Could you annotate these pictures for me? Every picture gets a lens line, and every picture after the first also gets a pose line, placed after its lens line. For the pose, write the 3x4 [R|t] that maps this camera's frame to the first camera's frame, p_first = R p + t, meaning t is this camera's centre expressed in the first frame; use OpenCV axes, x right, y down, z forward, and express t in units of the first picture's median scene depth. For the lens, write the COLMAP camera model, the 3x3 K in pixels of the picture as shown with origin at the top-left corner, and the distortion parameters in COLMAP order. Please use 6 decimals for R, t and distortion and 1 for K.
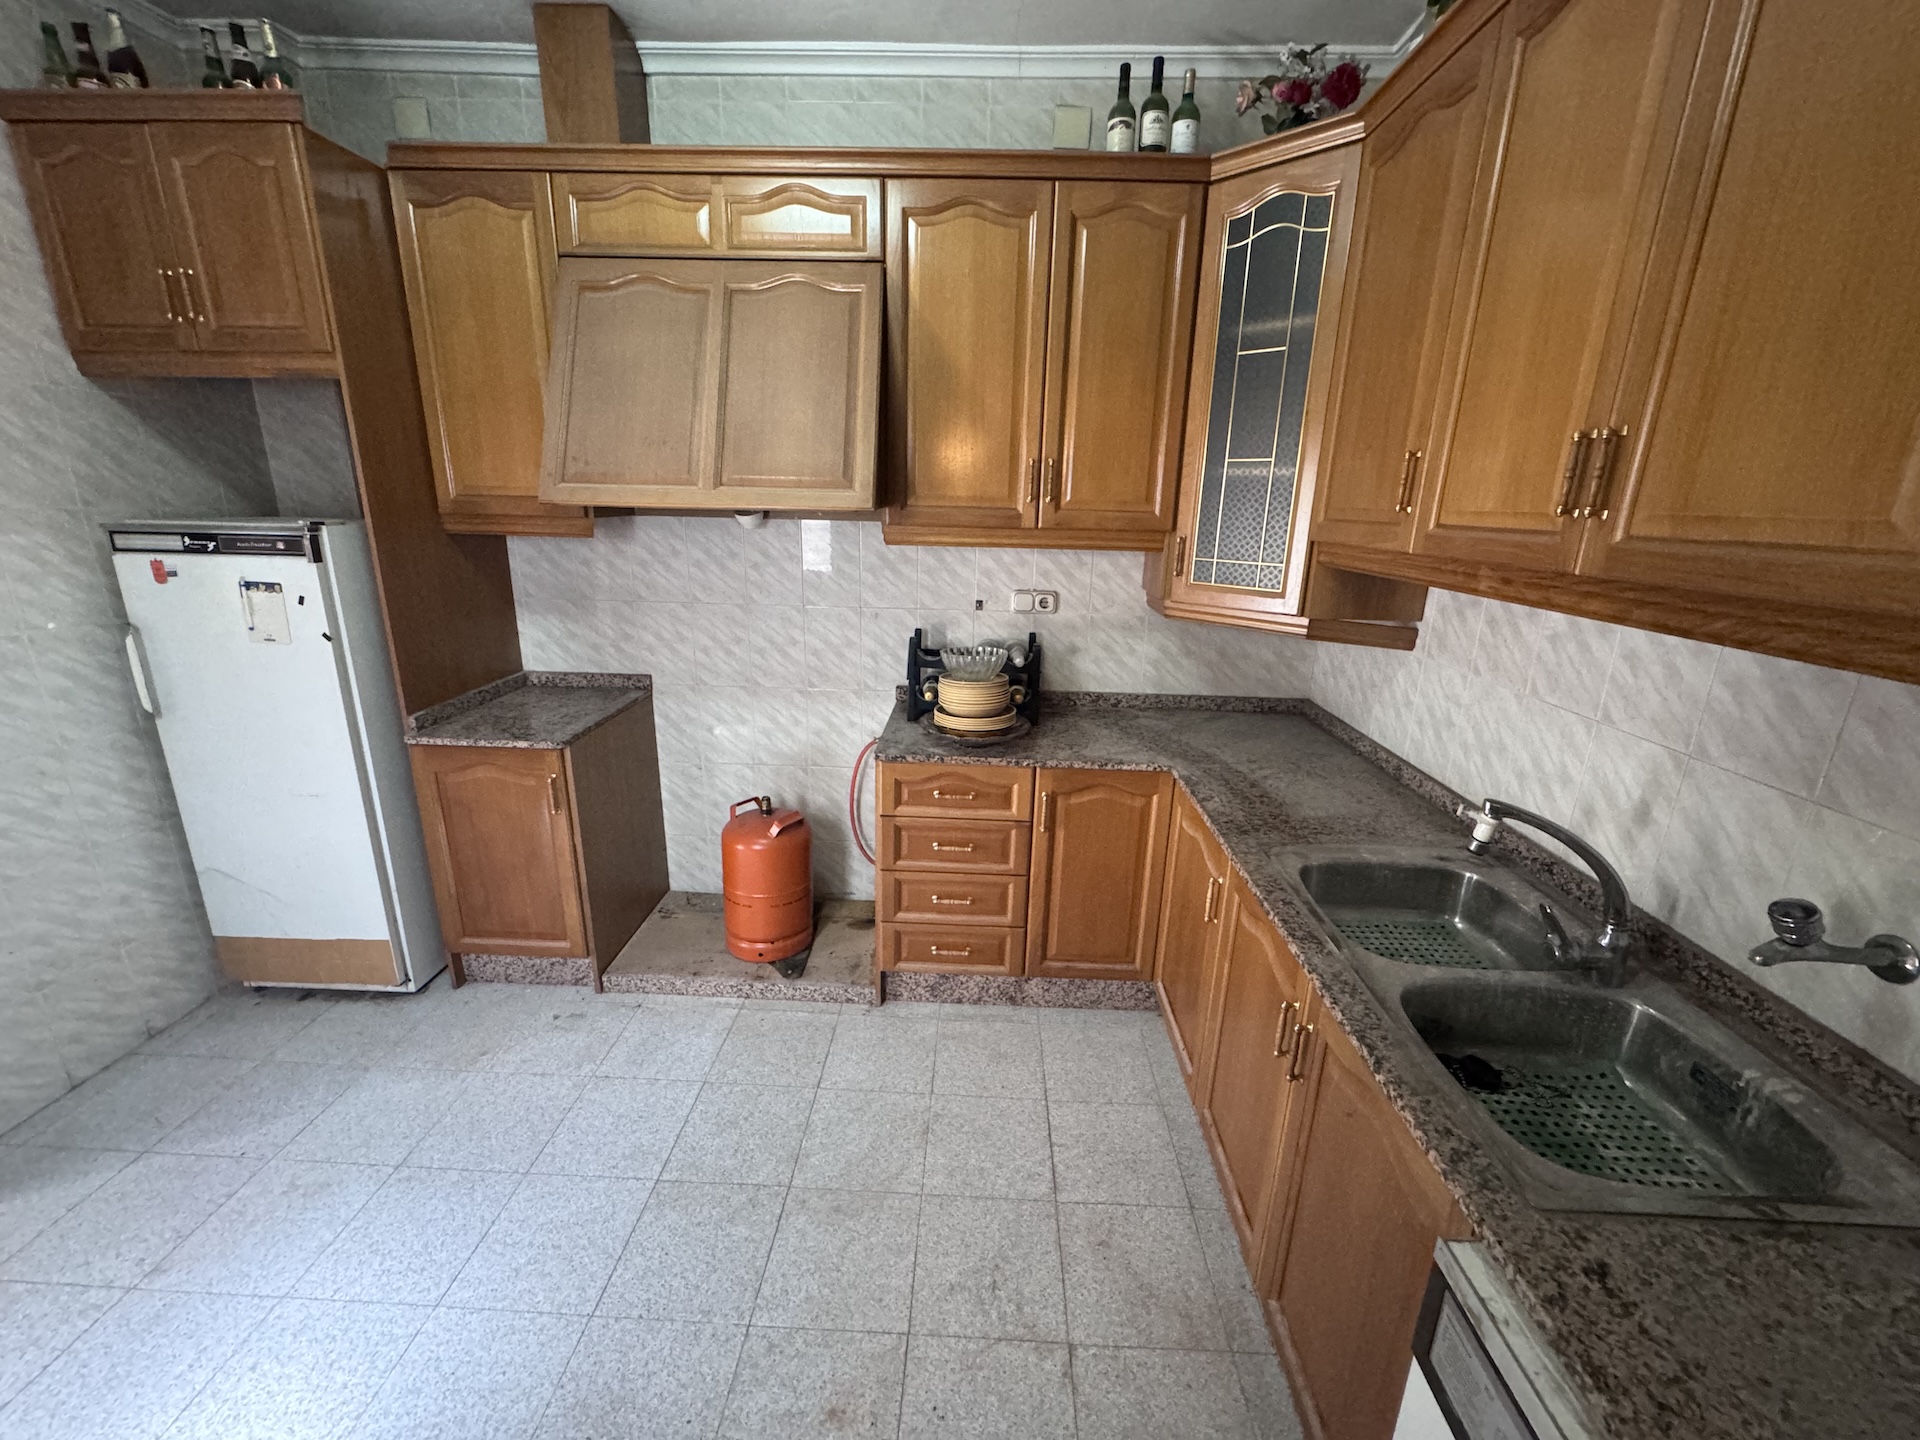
lens RADIAL K [[764.8, 0, 965.8], [0, 764.8, 716.4], [0, 0, 1]] dist [-0.011289, 0.000926]
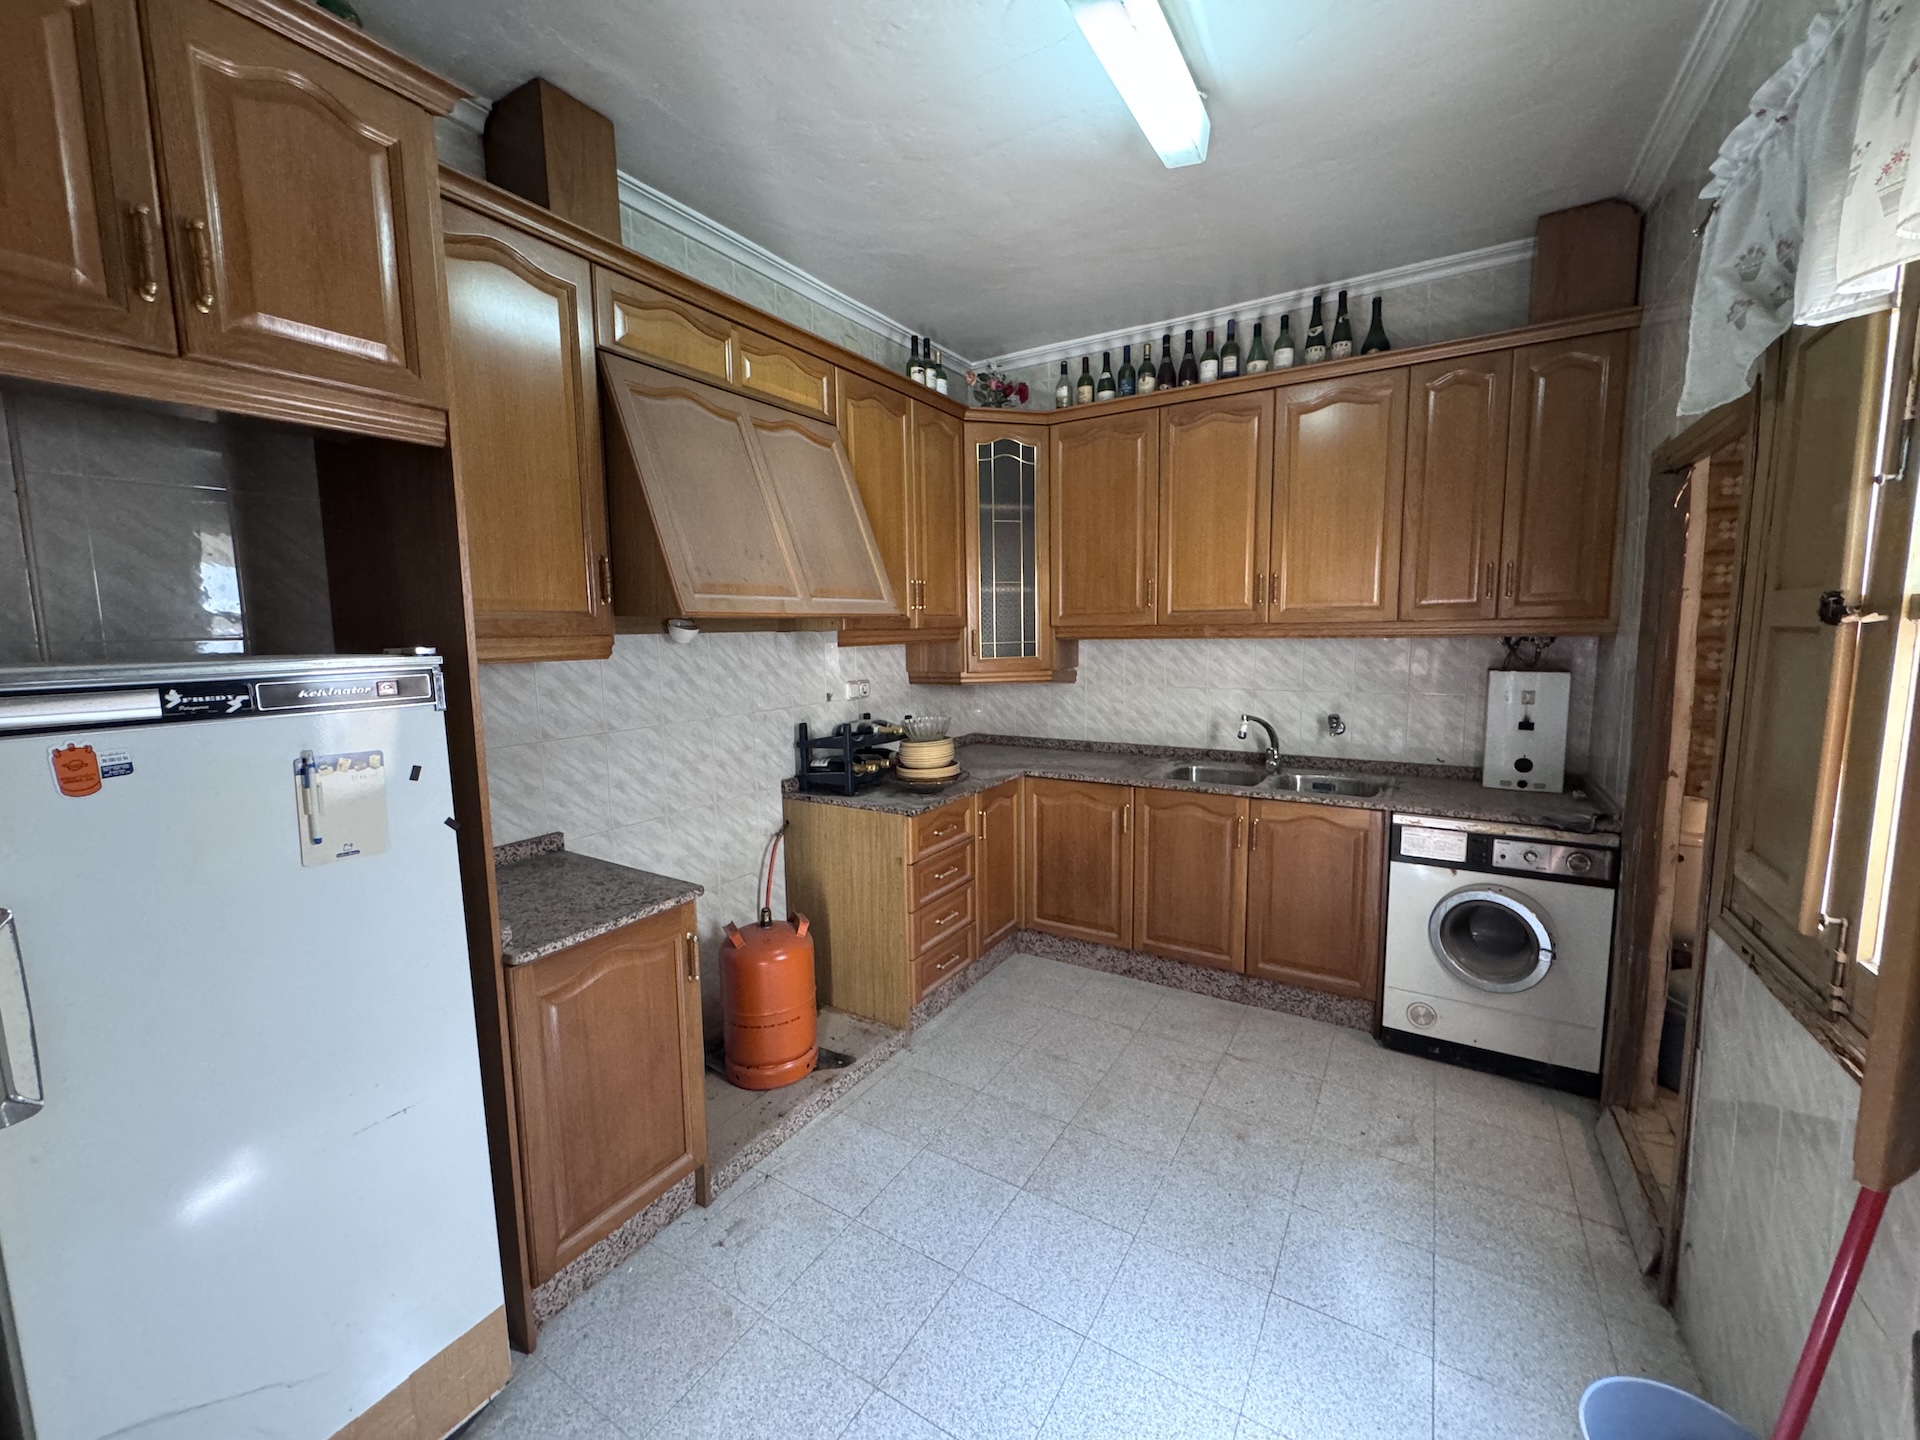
lens RADIAL K [[764.8, 0, 966.2], [0, 764.8, 715.6], [0, 0, 1]] dist [-0.011289, 0.000926]
pose [[0.492228, -0.133712, 0.860135, -1.098725], [0.266373, 0.963867, -0.002599, -0.070907], [-0.828708, 0.230396, 0.510059, 0.273799]]
